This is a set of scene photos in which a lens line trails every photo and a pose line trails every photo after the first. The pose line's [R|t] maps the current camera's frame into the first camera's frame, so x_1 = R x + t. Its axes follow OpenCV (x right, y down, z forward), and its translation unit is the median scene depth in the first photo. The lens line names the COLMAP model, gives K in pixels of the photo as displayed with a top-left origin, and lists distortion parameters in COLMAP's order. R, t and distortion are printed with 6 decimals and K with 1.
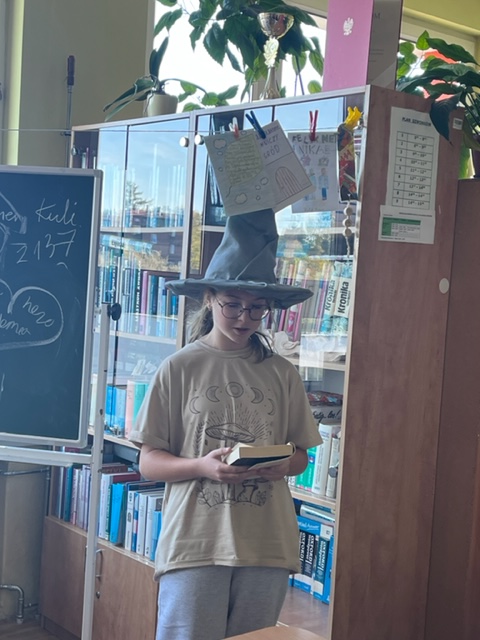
lens RADIAL K [[994.8, 0, 240.0], [0, 994.8, 320.0], [0, 0, 1]] dist [0.190172, -0.899585]
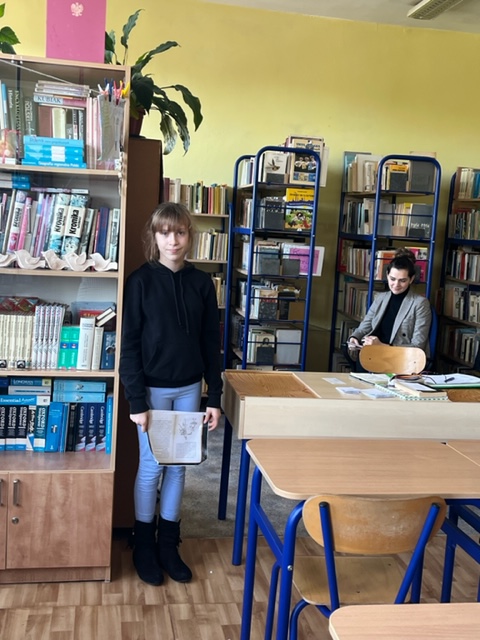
lens RADIAL K [[746.2, 0, 240.0], [0, 746.2, 320.0], [0, 0, 1]] dist [0.013177, 0.014217]
pose [[0.486949, -0.133611, 0.863150, -0.606282], [0.009438, 0.988978, 0.147763, -0.035223], [-0.873379, -0.063806, 0.482843, 0.298139]]
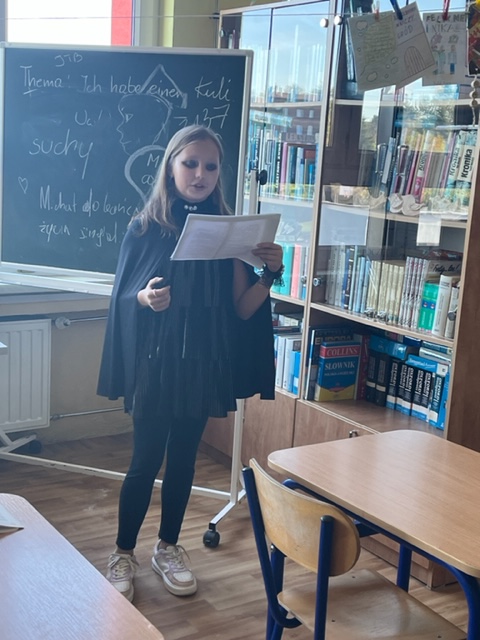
lens RADIAL K [[934.7, 0, 235.8], [0, 934.7, 326.9], [0, 0, 1]] dist [0.174614, -0.681375]
pose [[0.992799, 0.021098, -0.117916, -0.023020], [-0.004905, 0.990701, 0.135966, 0.014922], [0.119688, -0.134408, 0.983671, -0.091727]]
